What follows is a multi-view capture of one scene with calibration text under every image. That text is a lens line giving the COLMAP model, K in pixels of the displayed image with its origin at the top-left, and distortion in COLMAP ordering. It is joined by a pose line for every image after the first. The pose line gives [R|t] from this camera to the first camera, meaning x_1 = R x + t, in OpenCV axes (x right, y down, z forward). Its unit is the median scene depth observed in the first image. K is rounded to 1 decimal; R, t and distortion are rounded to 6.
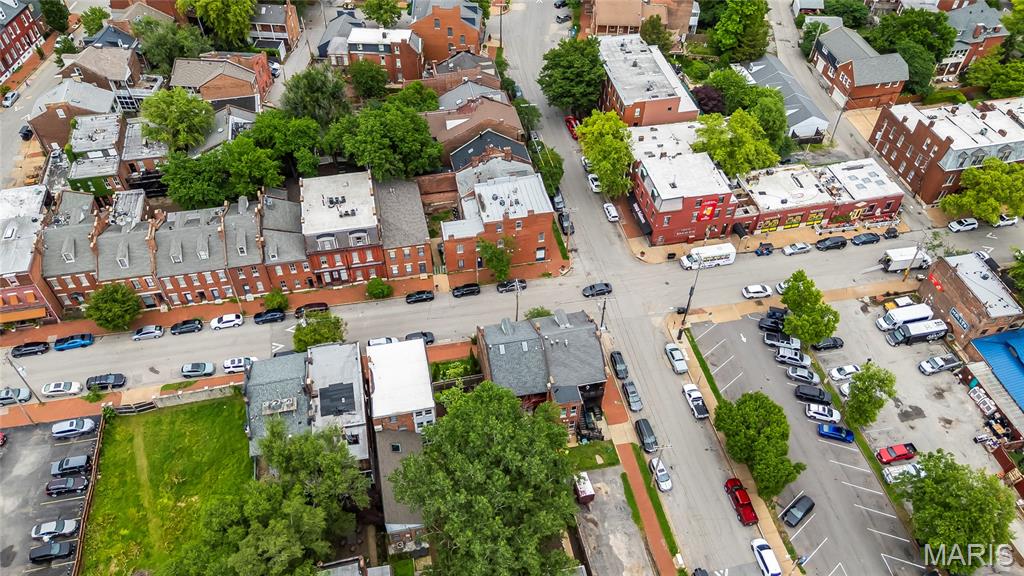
lens RADIAL K [[712.0, 0, 509.2], [0, 712.0, 267.3], [0, 0, 1]] dist [0.051272, -0.047108]
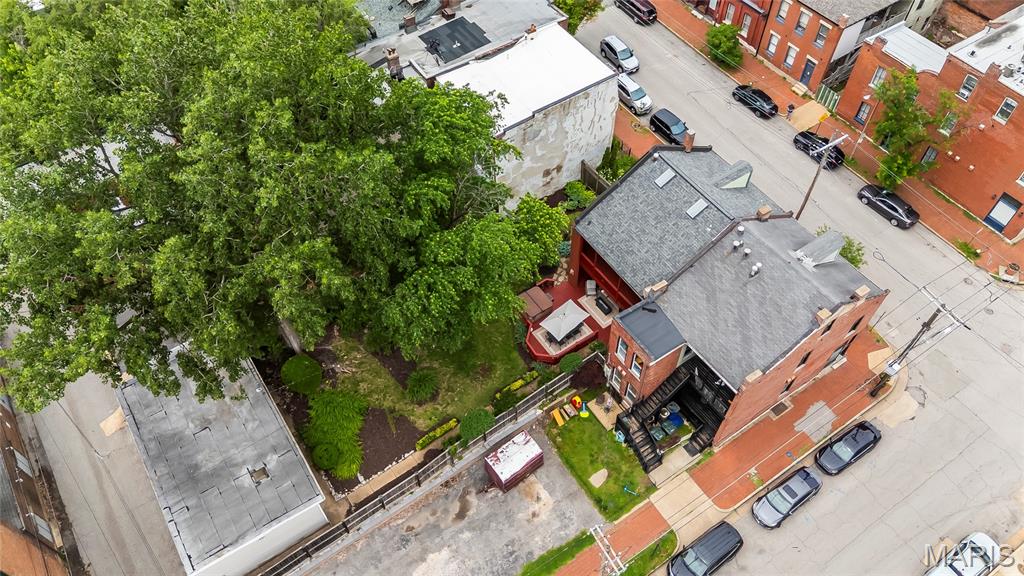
lens RADIAL K [[712.0, 0, 509.2], [0, 712.0, 267.3], [0, 0, 1]] dist [0.051272, -0.047108]
pose [[0.384781, 0.738404, -0.553808, 0.224465], [-0.646366, 0.643885, 0.409417, 0.021039], [0.658904, 0.200427, 0.725035, 0.506956]]
